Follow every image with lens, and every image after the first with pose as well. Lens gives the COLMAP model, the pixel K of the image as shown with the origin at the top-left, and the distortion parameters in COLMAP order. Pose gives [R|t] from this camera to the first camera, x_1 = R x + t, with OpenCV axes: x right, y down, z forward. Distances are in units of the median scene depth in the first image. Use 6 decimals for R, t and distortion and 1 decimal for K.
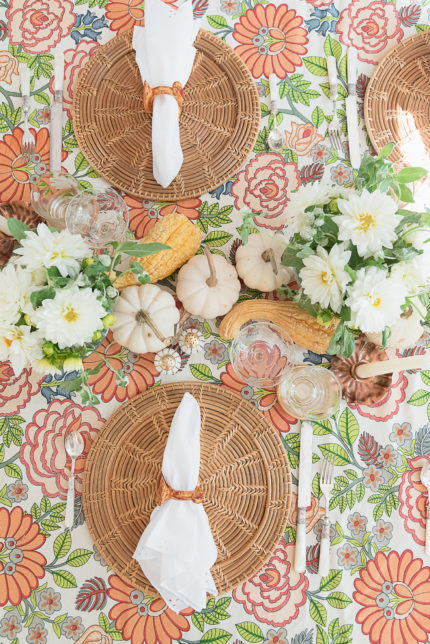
lens RADIAL K [[439.7, 0, 220.0], [0, 439.7, 319.5], [0, 0, 1]] dist [0.000224, -0.013348]
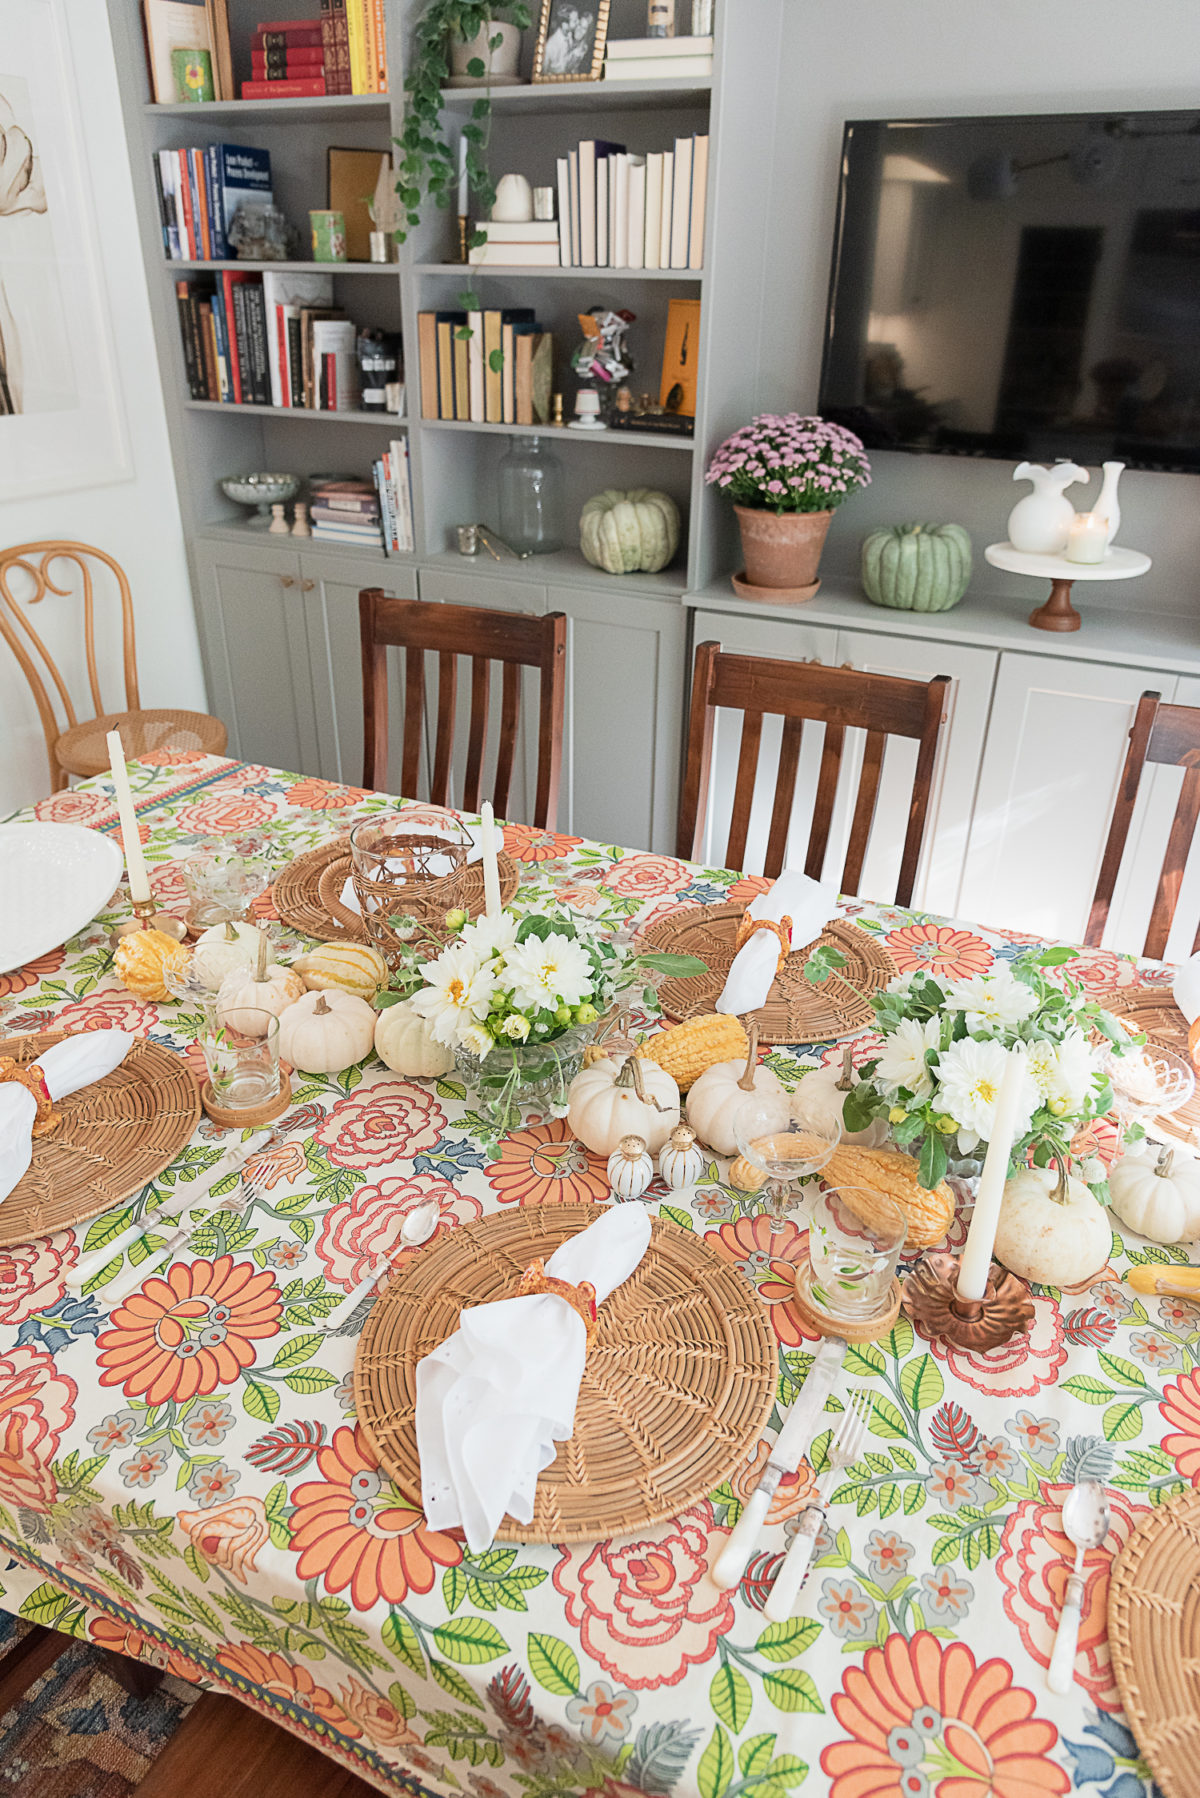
lens RADIAL K [[1195.0, 0, 604.6], [0, 1195.0, 900.8], [0, 0, 1]] dist [0.002331, -0.015164]
pose [[0.908984, 0.179823, -0.376049, 0.381896], [-0.412602, 0.516360, -0.750421, 1.113539], [0.059233, 0.837279, 0.543558, -0.163318]]
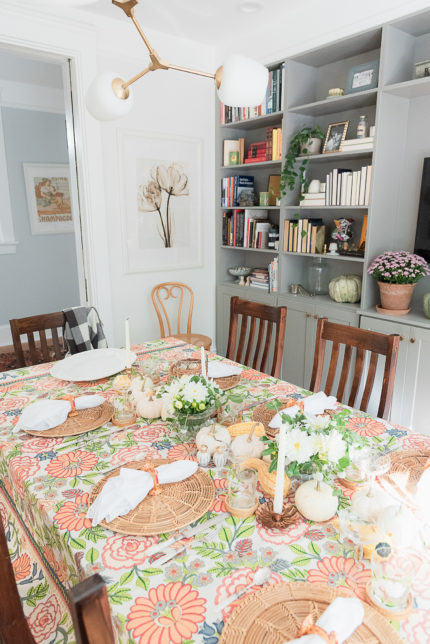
lens RADIAL K [[439.7, 0, 217.4], [0, 439.7, 328.0], [0, 0, 1]] dist [0.000224, -0.013348]
pose [[0.641849, 0.165291, -0.748805, 1.235629], [-0.759056, 0.275656, -0.589787, 1.008738], [0.108926, 0.946939, 0.302395, -0.084014]]
